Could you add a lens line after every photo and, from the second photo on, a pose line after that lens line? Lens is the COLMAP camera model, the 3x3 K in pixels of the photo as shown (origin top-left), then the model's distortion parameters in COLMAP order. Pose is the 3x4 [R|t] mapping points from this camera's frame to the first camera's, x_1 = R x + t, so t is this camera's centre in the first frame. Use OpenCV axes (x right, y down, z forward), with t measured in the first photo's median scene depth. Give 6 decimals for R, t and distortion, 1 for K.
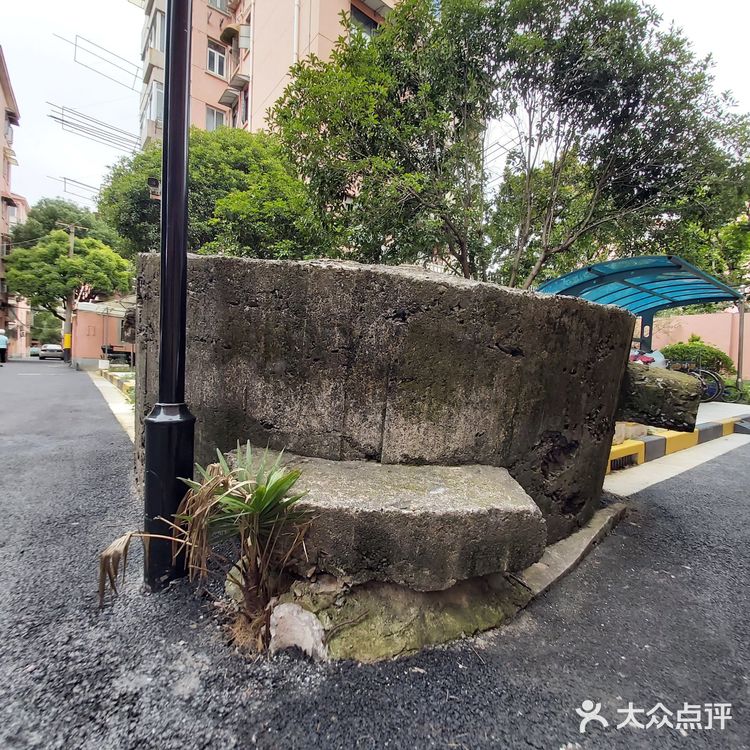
lens RADIAL K [[394.3, 0, 376.2], [0, 394.3, 369.4], [0, 0, 1]] dist [0.017457, -0.015916]
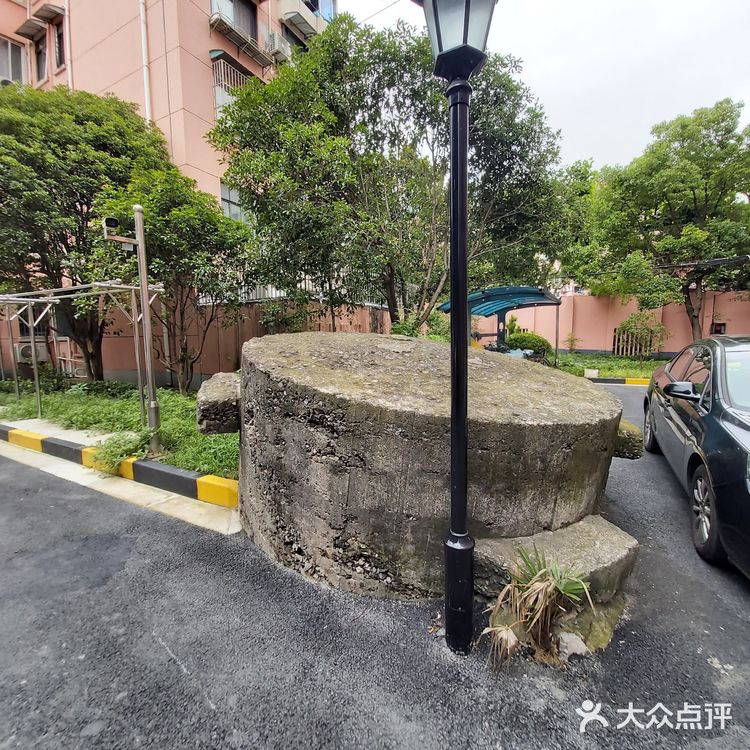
lens RADIAL K [[394.3, 0, 376.2], [0, 394.3, 369.4], [0, 0, 1]] dist [0.017457, -0.015916]
pose [[0.918897, -0.087799, 0.384604, -1.231537], [0.055901, 0.994061, 0.093369, -0.623673], [-0.390517, -0.064297, 0.918347, -0.179688]]
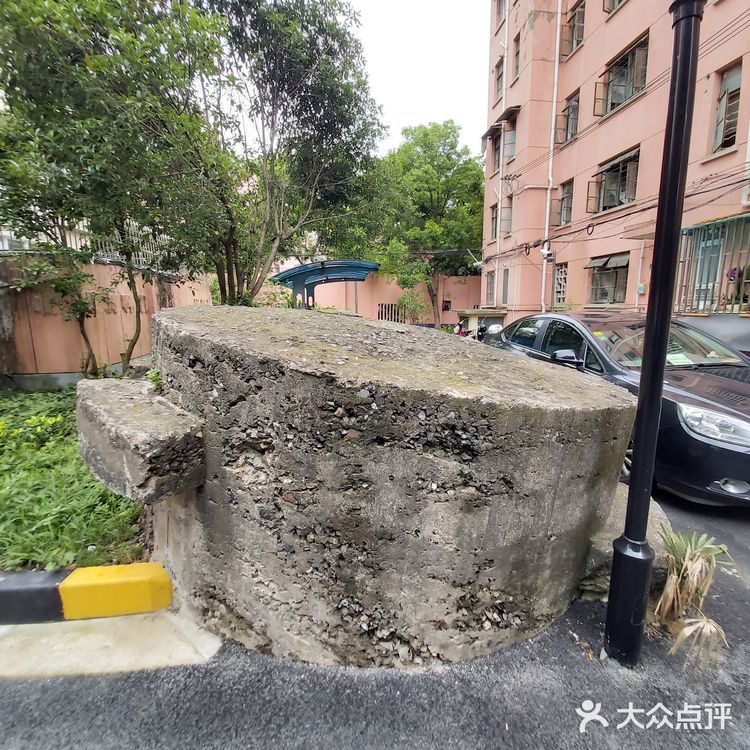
lens RADIAL K [[394.3, 0, 376.2], [0, 394.3, 369.4], [0, 0, 1]] dist [0.017457, -0.015916]
pose [[0.521015, -0.179665, 0.834424, -1.808978], [0.040069, 0.981666, 0.186350, -0.675784], [-0.852606, -0.063657, 0.518662, 1.014692]]
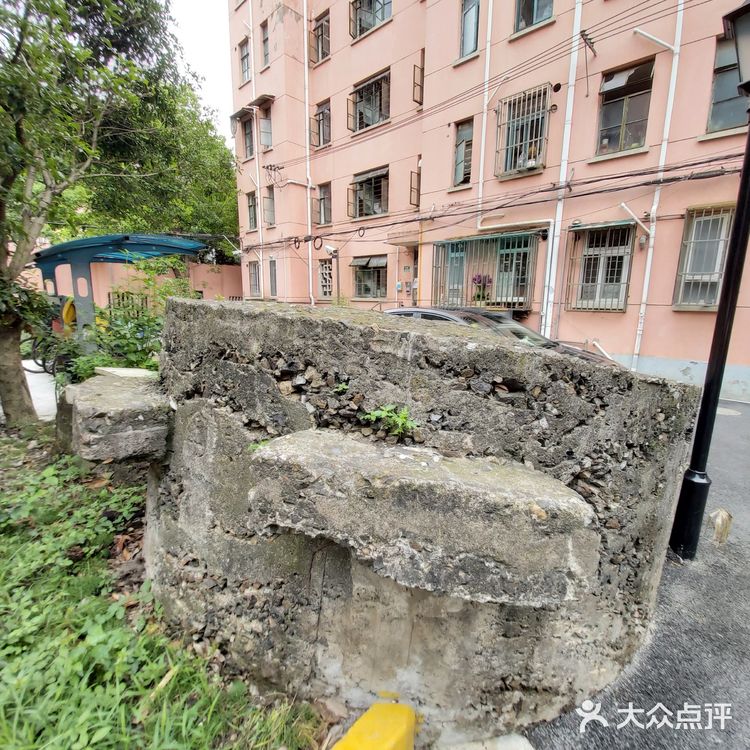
lens RADIAL K [[394.3, 0, 376.2], [0, 394.3, 369.4], [0, 0, 1]] dist [0.017457, -0.015916]
pose [[-0.139777, -0.219392, 0.965572, -1.865325], [-0.004542, 0.975277, 0.220940, -0.717706], [-0.990173, 0.026496, -0.137317, 2.590894]]
